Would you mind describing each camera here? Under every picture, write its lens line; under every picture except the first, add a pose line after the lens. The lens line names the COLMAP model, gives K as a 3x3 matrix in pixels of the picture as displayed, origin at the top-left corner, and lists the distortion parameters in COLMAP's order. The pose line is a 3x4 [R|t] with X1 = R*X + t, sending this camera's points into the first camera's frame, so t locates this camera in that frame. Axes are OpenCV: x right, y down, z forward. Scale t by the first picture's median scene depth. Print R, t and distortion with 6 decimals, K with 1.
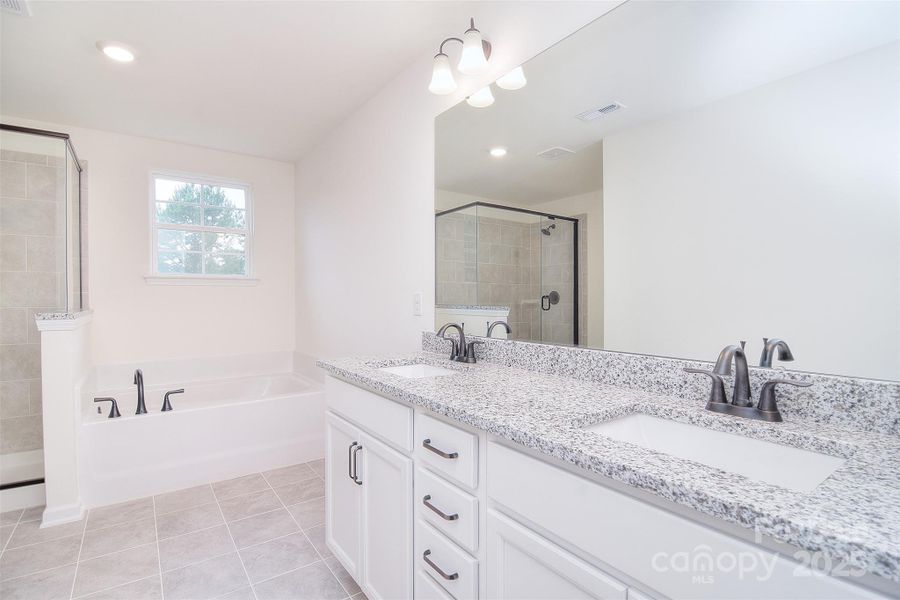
lens RADIAL K [[433.1, 0, 451.8], [0, 433.1, 300.1], [0, 0, 1]] dist [-0.006829, -0.008122]
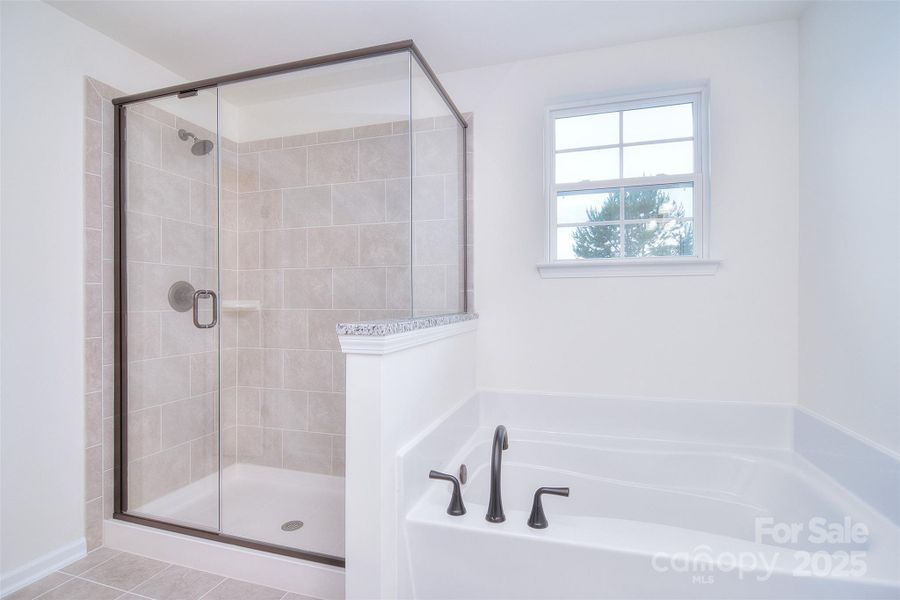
lens RADIAL K [[433.1, 0, 451.8], [0, 433.1, 300.1], [0, 0, 1]] dist [-0.006829, -0.008122]
pose [[0.599878, 0.006967, -0.800061, -0.277200], [-0.007405, 0.999968, 0.003156, -0.003365], [0.800057, 0.004032, 0.599910, 0.531246]]
